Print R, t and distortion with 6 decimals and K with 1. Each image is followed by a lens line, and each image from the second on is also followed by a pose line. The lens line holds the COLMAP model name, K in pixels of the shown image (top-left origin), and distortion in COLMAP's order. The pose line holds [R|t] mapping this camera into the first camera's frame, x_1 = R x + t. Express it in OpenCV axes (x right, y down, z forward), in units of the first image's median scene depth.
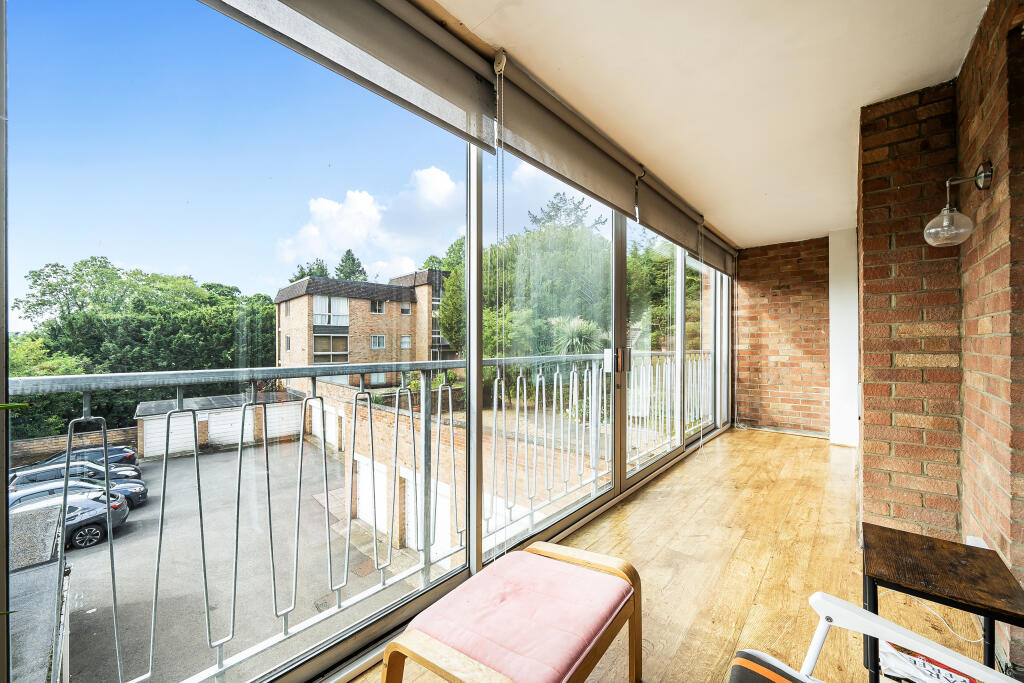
lens RADIAL K [[379.4, 0, 510.2], [0, 379.4, 343.0], [0, 0, 1]] dist [0.001943, 0.000189]
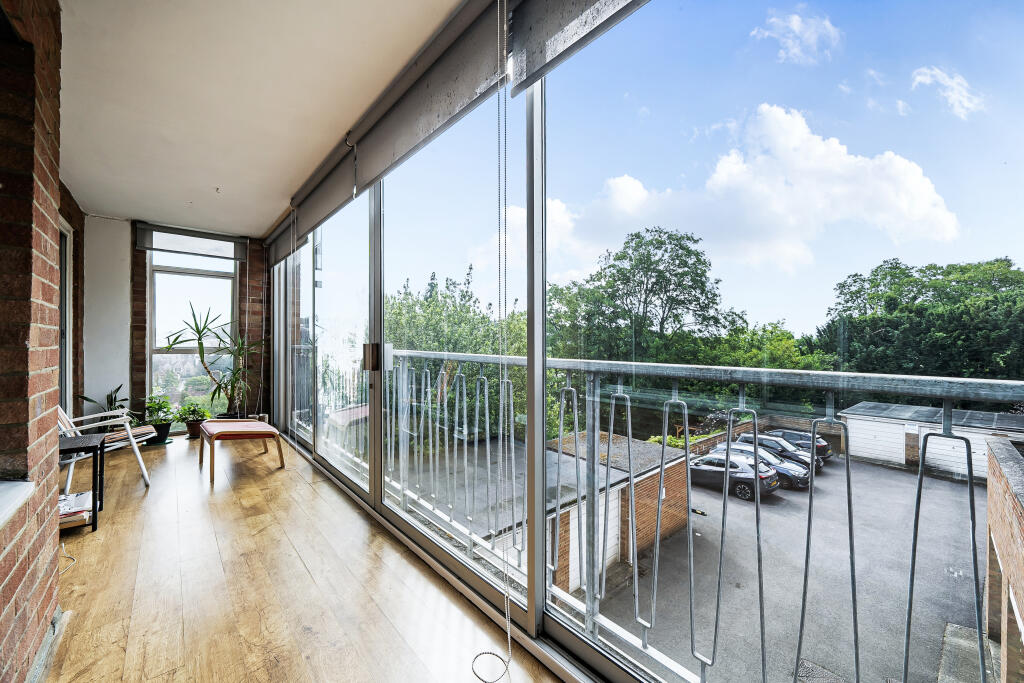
lens RADIAL K [[379.4, 0, 510.2], [0, 379.4, 343.0], [0, 0, 1]] dist [0.001943, 0.000189]
pose [[-0.109241, 0.000672, -0.994015, 0.114835], [0.001882, 0.999998, 0.000469, -0.001939], [0.994013, -0.001819, -0.109242, 0.141857]]
